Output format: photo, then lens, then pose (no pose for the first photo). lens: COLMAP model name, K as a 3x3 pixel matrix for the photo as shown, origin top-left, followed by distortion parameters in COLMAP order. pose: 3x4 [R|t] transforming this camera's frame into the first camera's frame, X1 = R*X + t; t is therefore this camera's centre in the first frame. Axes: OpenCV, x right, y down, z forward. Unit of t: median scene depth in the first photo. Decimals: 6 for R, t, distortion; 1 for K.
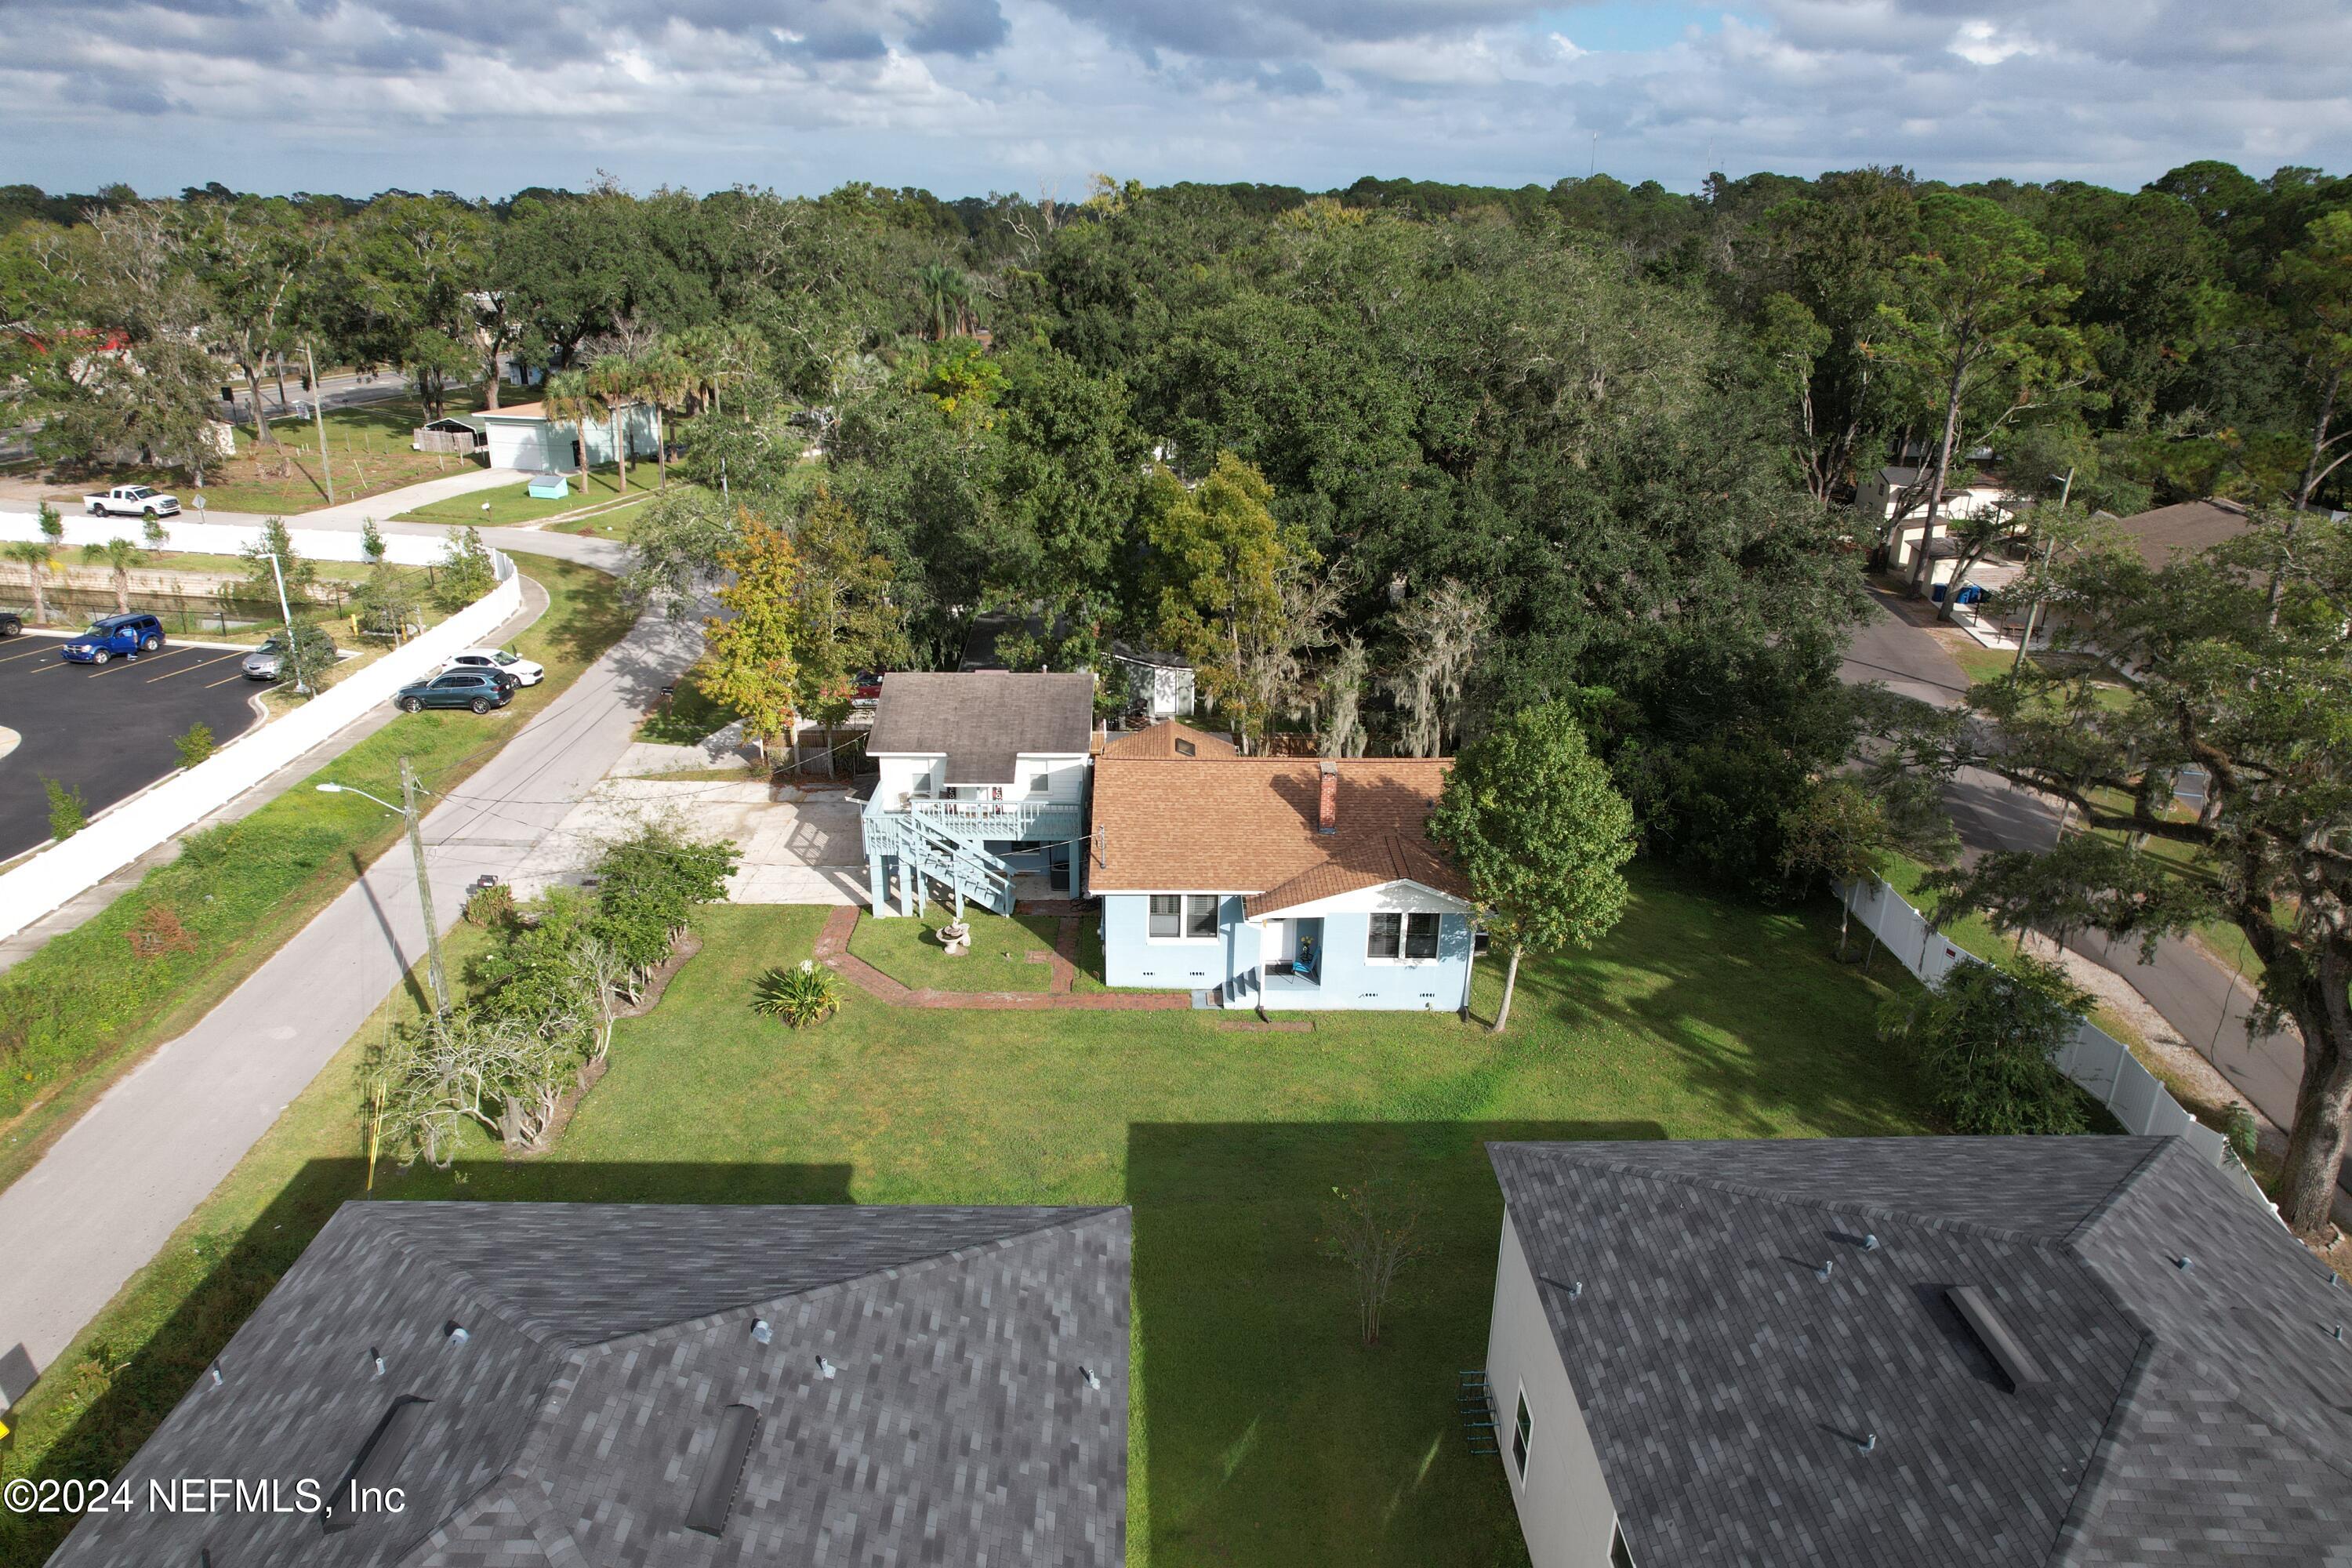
lens RADIAL K [[1465.5, 0, 1176.0], [0, 1465.5, 784.0], [0, 0, 1]] dist [-0.003510, -0.000665]
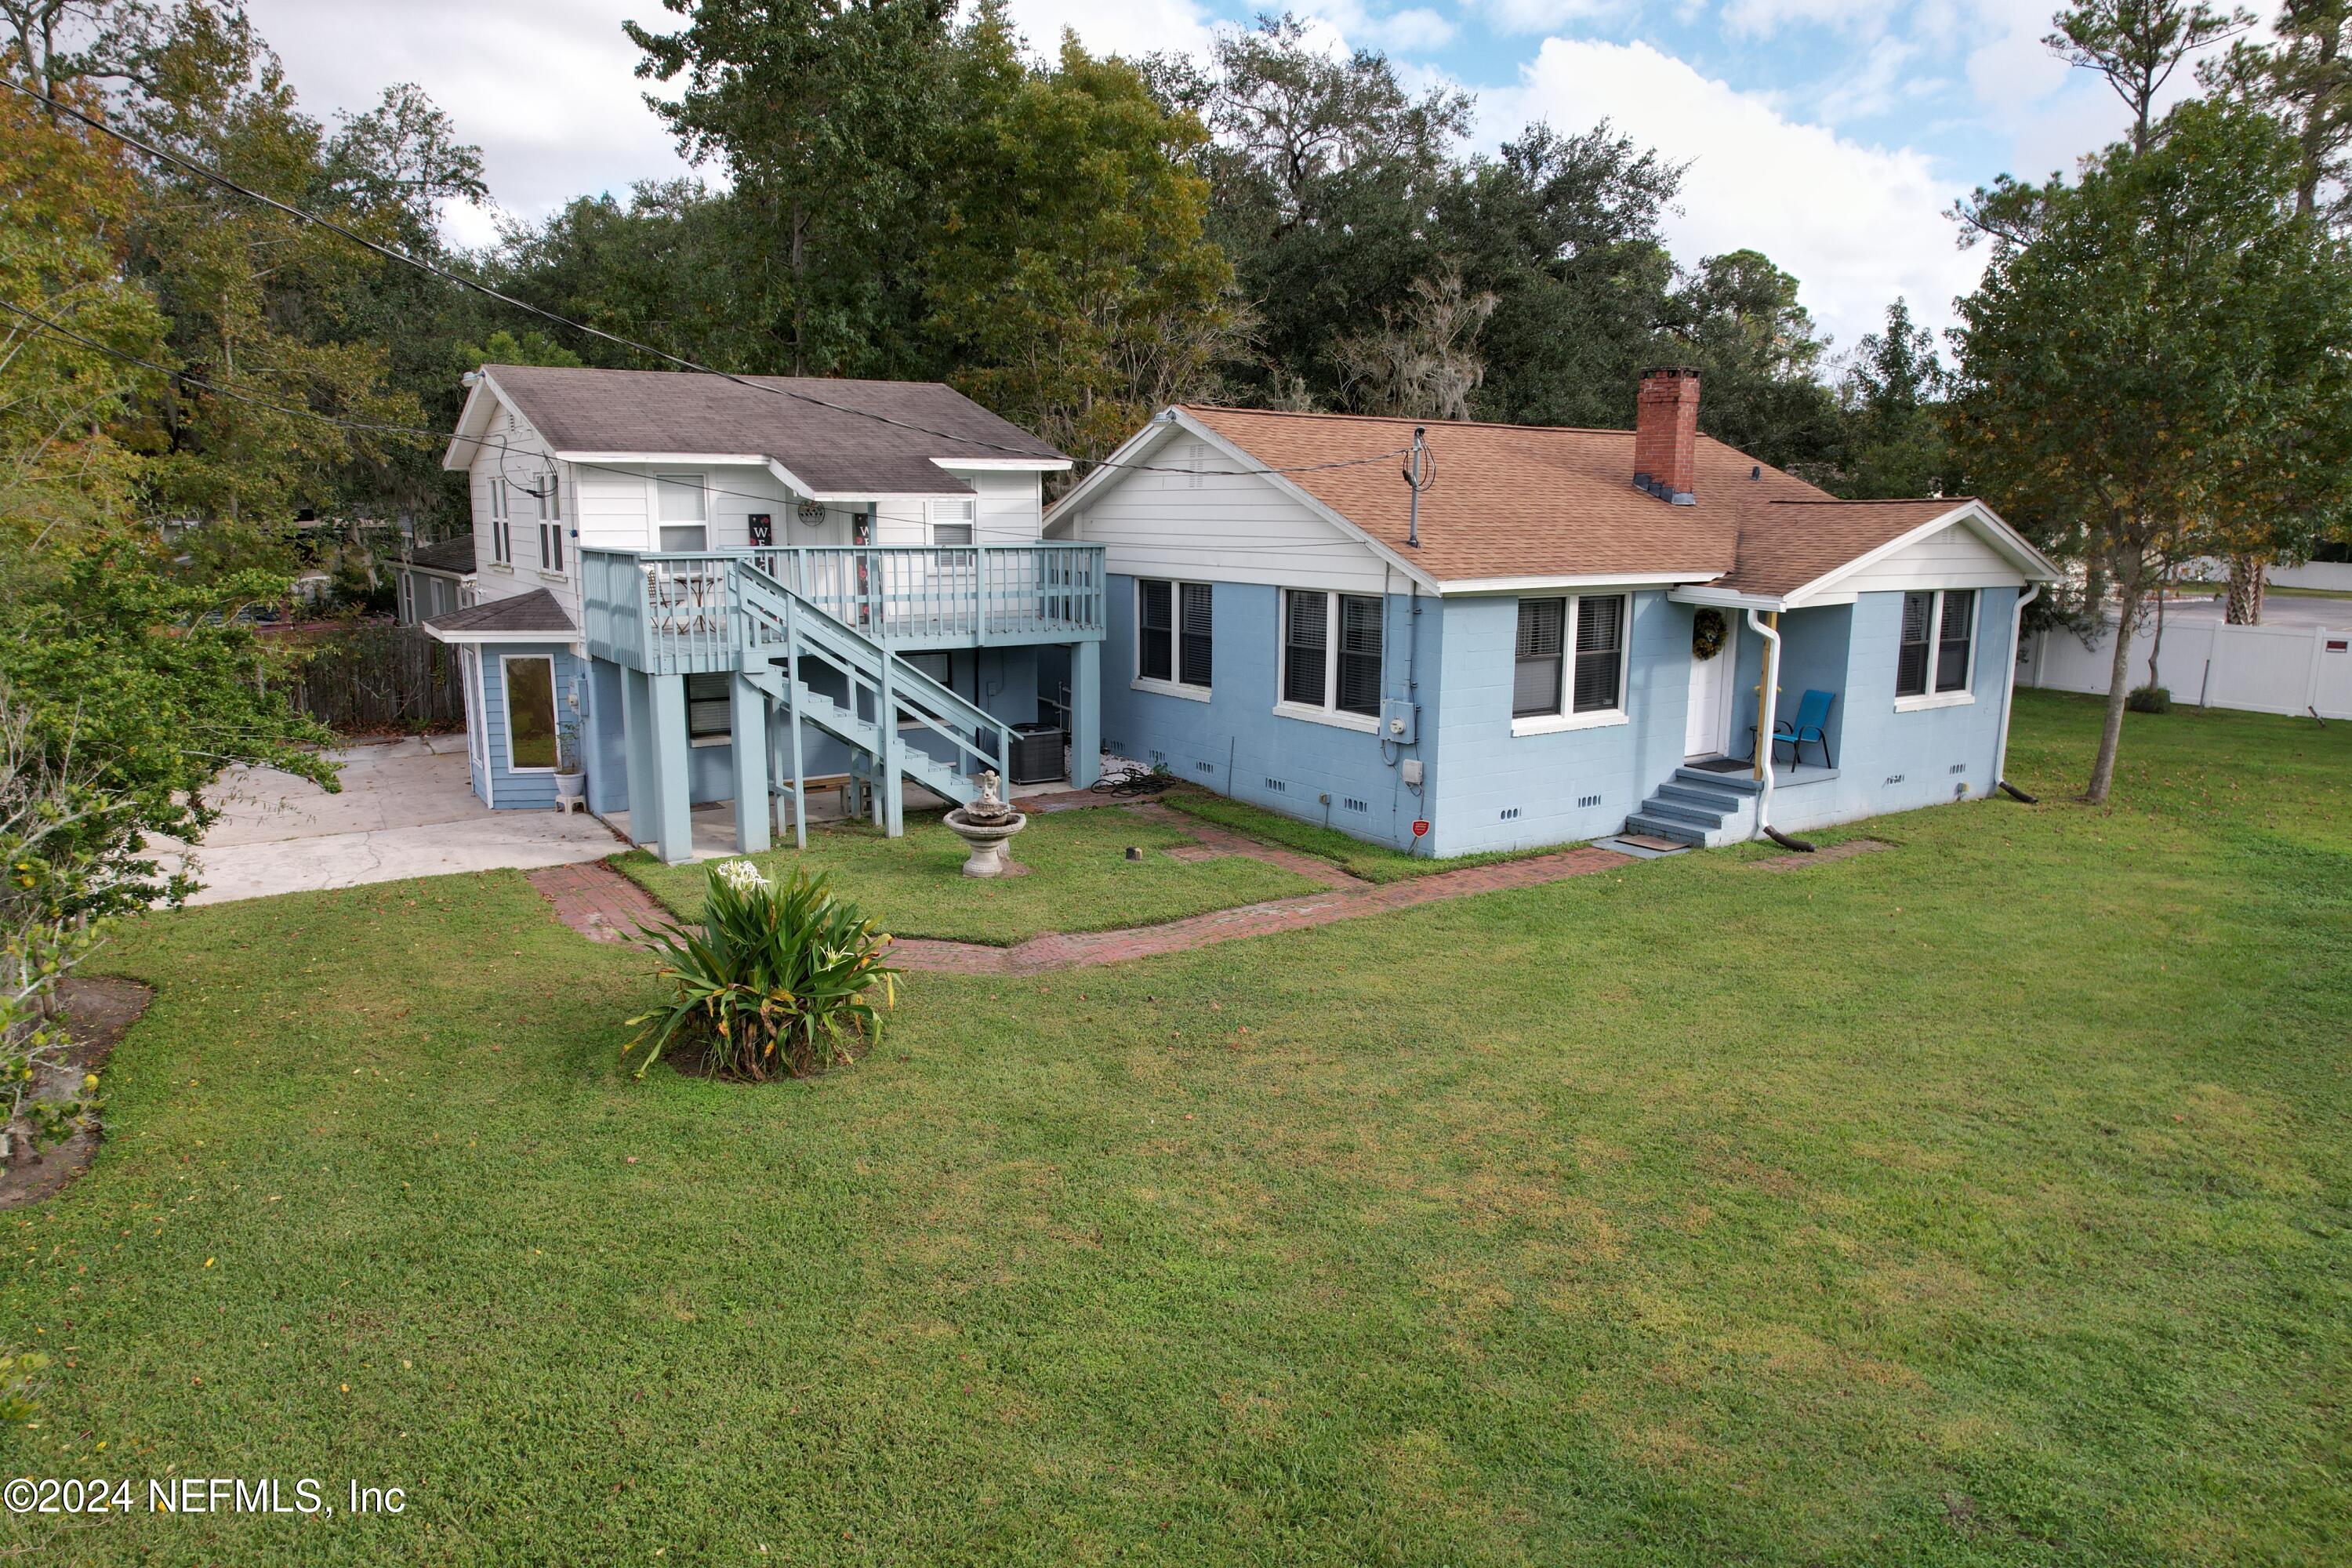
lens RADIAL K [[1465.5, 0, 1176.0], [0, 1465.5, 784.0], [0, 0, 1]] dist [-0.003510, -0.000665]
pose [[0.843163, -0.121054, 0.523853, -0.321821], [0.201287, 0.974539, -0.098779, 0.146356], [-0.498558, 0.188732, 0.846062, 0.714773]]
